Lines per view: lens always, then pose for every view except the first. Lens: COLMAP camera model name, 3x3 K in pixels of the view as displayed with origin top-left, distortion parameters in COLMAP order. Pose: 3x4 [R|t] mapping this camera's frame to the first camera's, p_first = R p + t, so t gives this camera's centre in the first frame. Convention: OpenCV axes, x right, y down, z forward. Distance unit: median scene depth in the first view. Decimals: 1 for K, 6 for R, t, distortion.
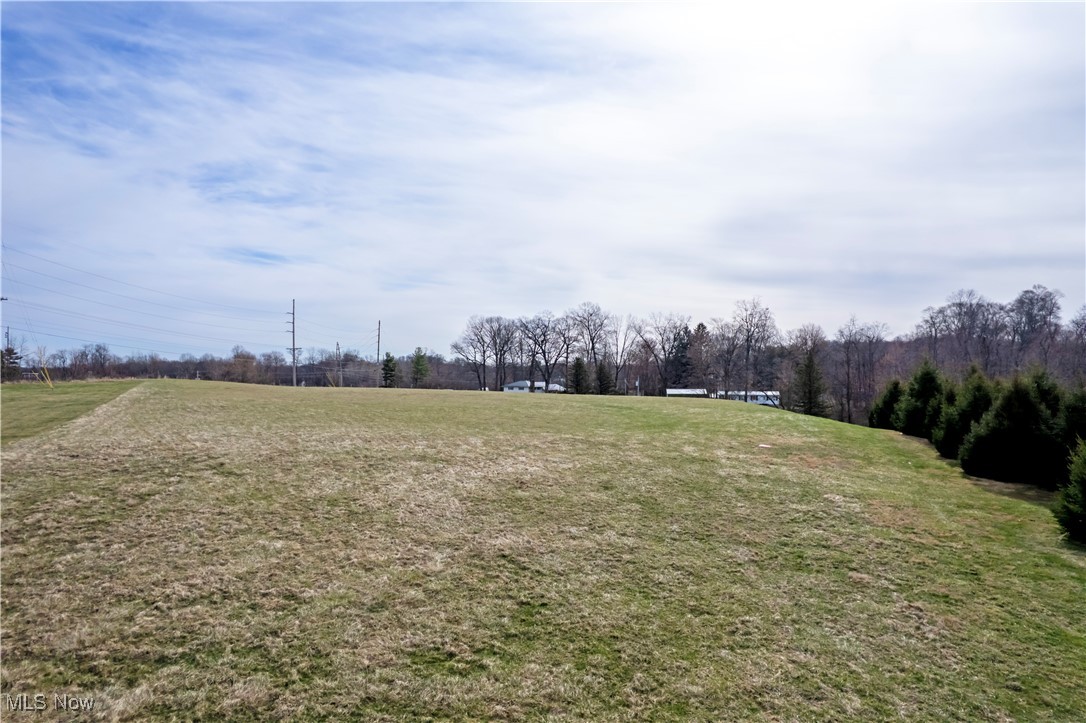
lens RADIAL K [[715.4, 0, 546.8], [0, 715.4, 365.3], [0, 0, 1]] dist [-0.087123, 0.087292]
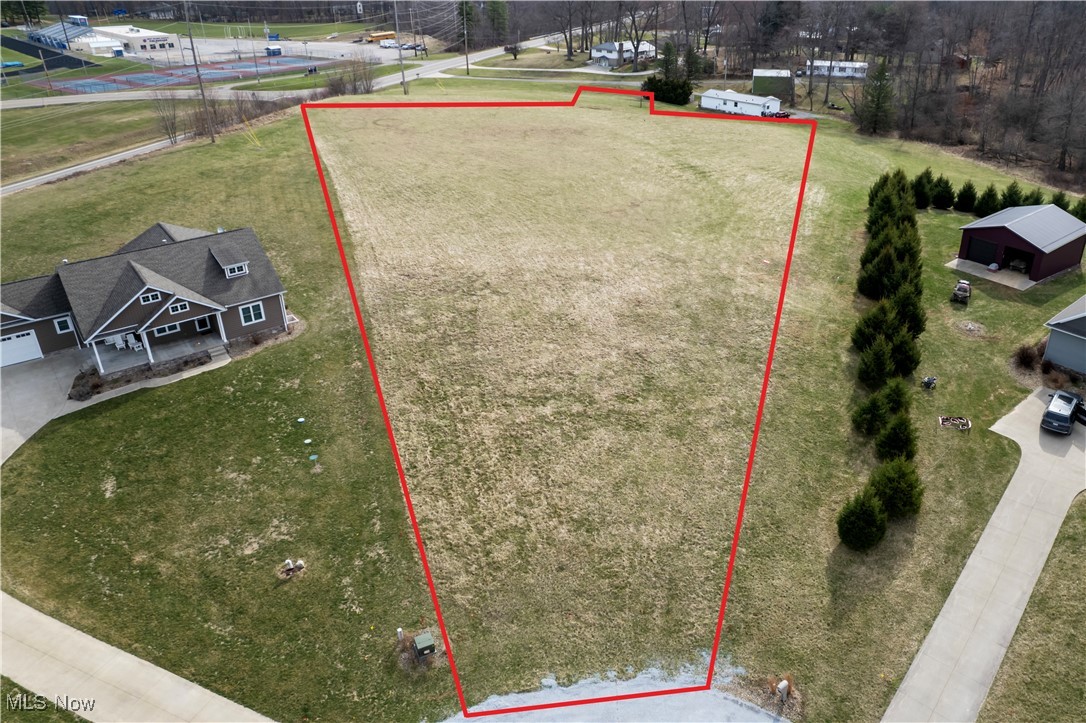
lens RADIAL K [[715.4, 0, 546.8], [0, 715.4, 365.3], [0, 0, 1]] dist [-0.087123, 0.087292]
pose [[0.992487, -0.002986, -0.122313, -0.076034], [0.061032, 0.878523, 0.473786, -1.130498], [0.106040, -0.477691, 0.872105, -1.636008]]
